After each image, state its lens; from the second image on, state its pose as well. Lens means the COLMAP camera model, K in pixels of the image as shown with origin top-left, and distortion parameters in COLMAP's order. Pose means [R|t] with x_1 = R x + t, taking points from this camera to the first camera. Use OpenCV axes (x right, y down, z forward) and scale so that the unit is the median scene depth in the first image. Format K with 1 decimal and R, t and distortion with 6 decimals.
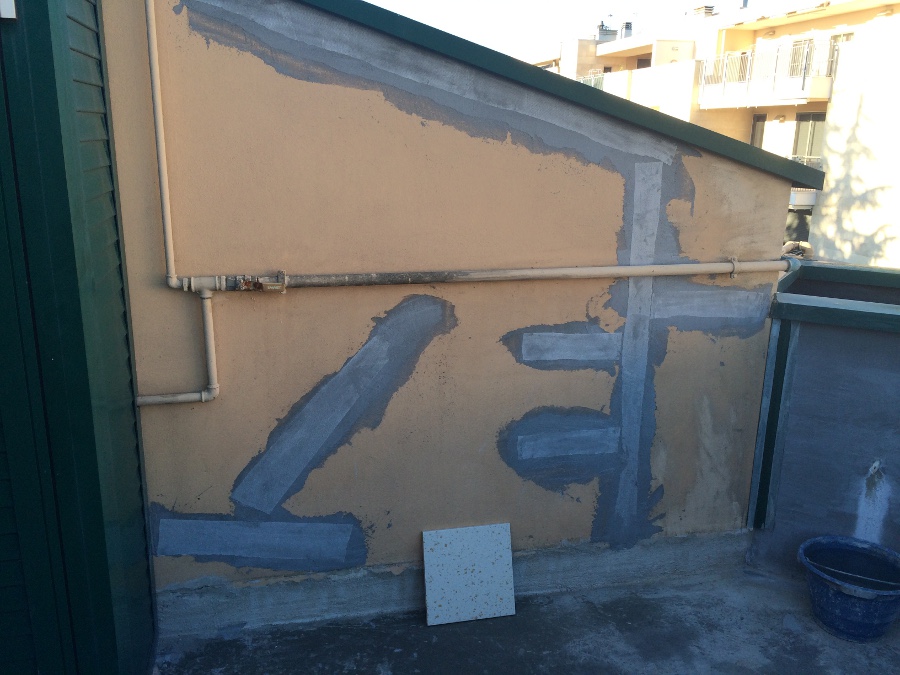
lens RADIAL K [[768.8, 0, 450.0], [0, 768.8, 337.5], [0, 0, 1]] dist [0.090458, -0.125551]
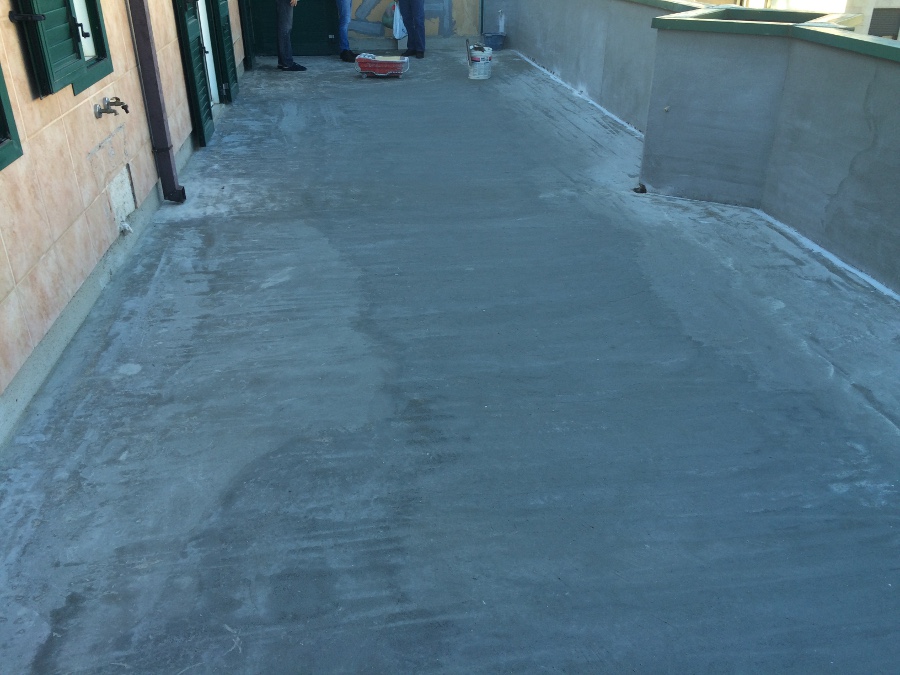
lens RADIAL K [[763.0, 0, 447.7], [0, 763.0, 348.4], [0, 0, 1]] dist [0.059456, -0.073454]
pose [[0.994814, 0.030622, -0.096997, 0.695867], [-0.007173, 0.972354, 0.233402, 0.951587], [0.101462, -0.231495, 0.967530, -3.457975]]
